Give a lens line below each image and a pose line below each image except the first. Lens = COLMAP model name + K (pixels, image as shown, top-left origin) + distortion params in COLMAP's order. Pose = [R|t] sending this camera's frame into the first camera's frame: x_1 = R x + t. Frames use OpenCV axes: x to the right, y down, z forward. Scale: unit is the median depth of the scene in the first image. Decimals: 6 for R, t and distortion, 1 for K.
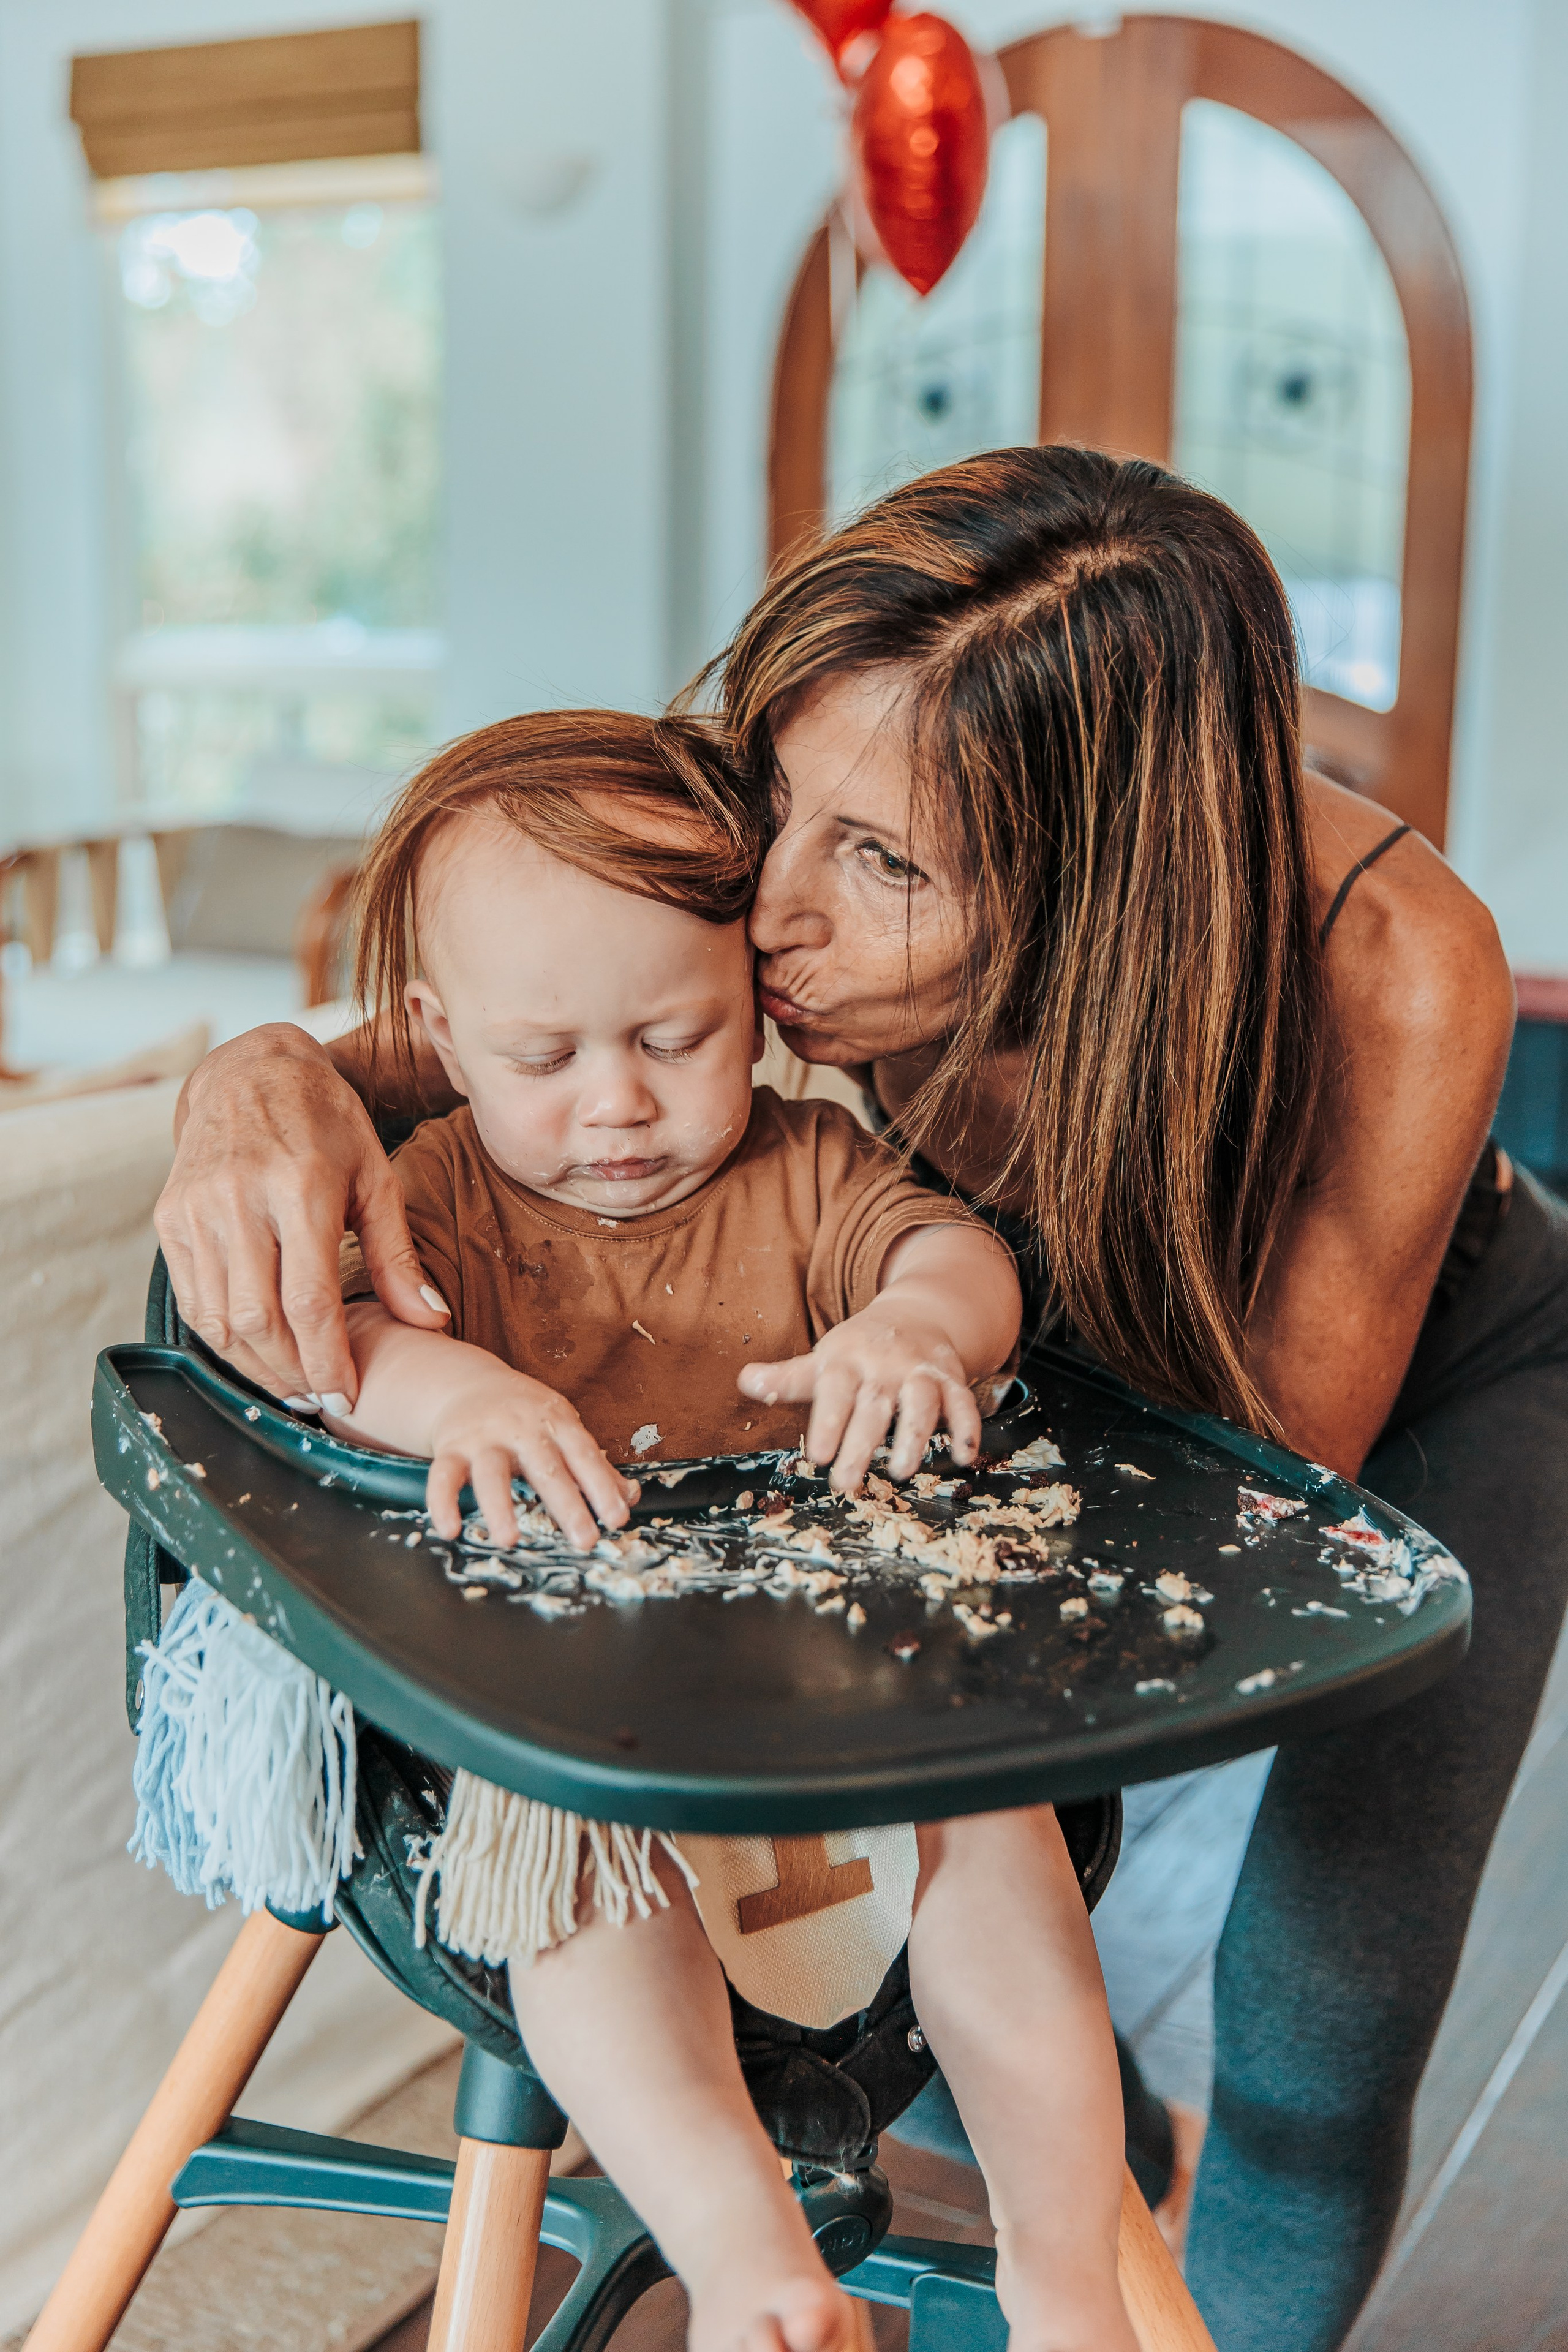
lens RADIAL K [[3102.6, 0, 784.0], [0, 3102.6, 1176.0], [0, 0, 1]] dist [-0.002746, -0.034715]
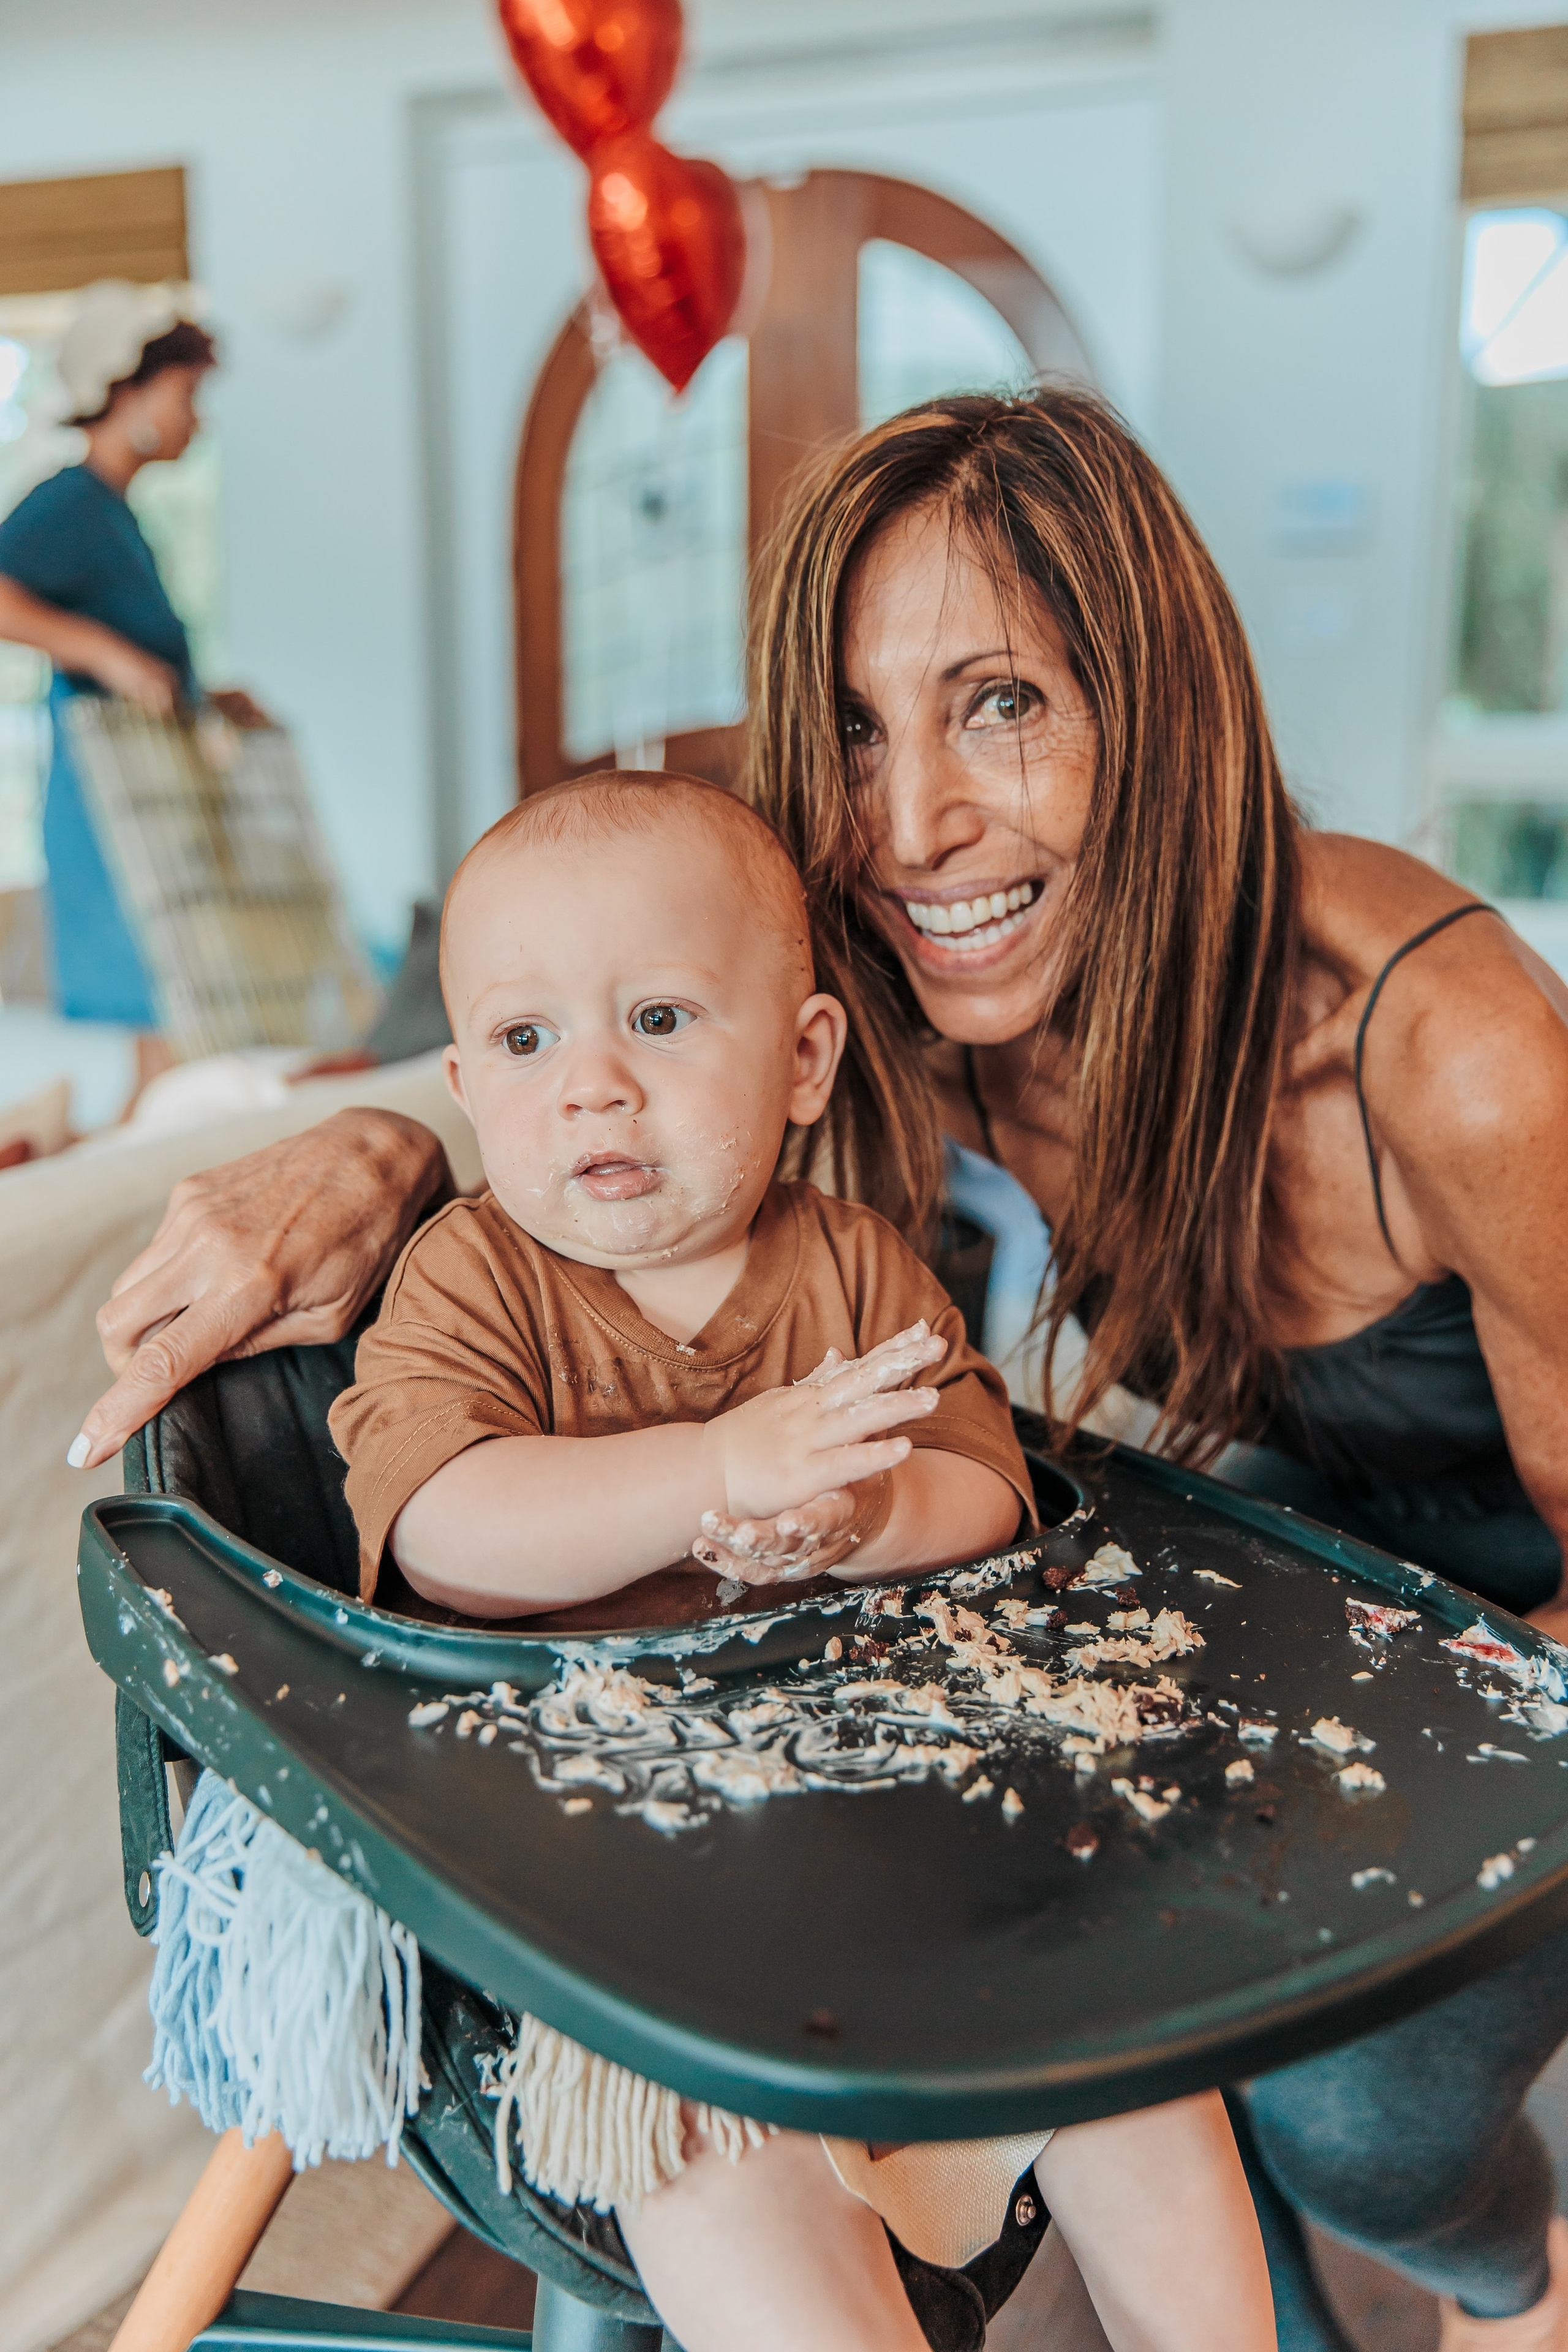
lens RADIAL K [[2484.7, 0, 784.0], [0, 2484.7, 1176.0], [0, 0, 1]] dist [-0.006562, -0.002039]
pose [[0.991820, -0.032926, 0.123329, -0.115257], [0.031213, 0.999388, 0.015795, -0.046405], [-0.123773, -0.011817, 0.992240, 0.295271]]
